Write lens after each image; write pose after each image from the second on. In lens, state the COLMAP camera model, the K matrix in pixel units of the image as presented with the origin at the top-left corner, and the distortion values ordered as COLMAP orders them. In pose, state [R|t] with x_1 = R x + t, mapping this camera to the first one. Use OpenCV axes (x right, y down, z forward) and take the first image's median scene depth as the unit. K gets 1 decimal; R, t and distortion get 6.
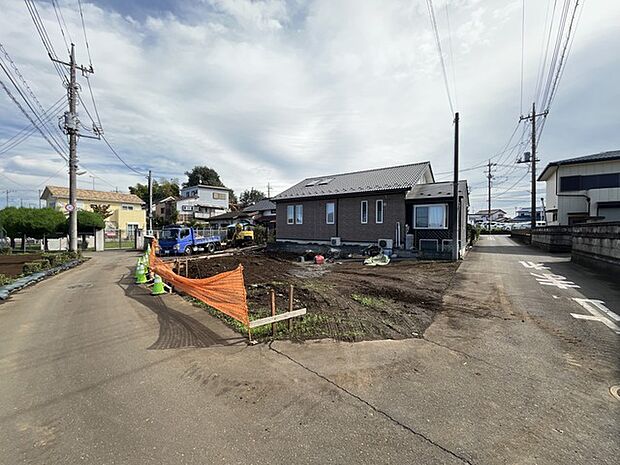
lens RADIAL K [[250.9, 0, 310.0], [0, 250.9, 232.5], [0, 0, 1]] dist [-0.000843, -0.000621]
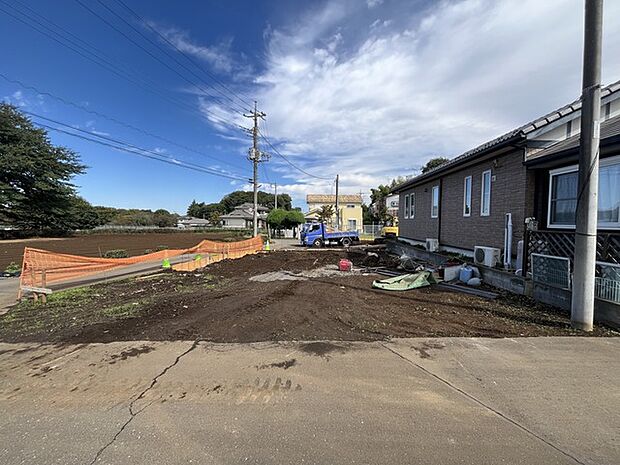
lens RADIAL K [[248.9, 0, 310.6], [0, 248.9, 245.3], [0, 0, 1]] dist [0.000869, -0.000064]
pose [[0.572775, 0.077753, -0.816016, 0.484037], [-0.020042, 0.996522, 0.080884, -0.009761], [0.819467, -0.029974, 0.572342, 0.387091]]
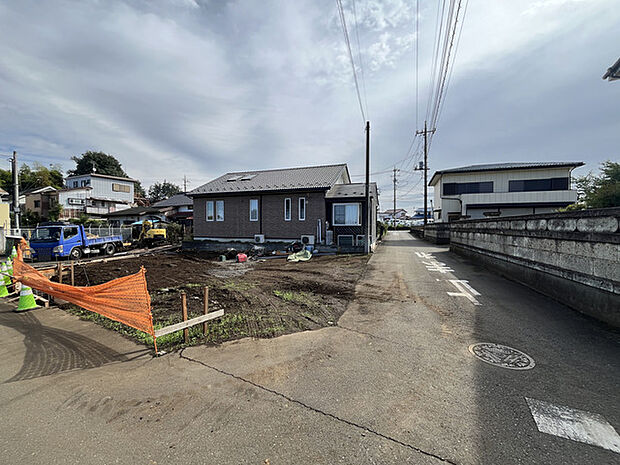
lens RADIAL K [[250.9, 0, 310.5], [0, 250.9, 231.0], [0, 0, 1]] dist [-0.000739, -0.000489]
pose [[0.956782, -0.010024, 0.290634, 0.008657], [0.008544, 0.999943, 0.006361, 0.000959], [-0.290681, -0.003603, 0.956813, -0.001502]]
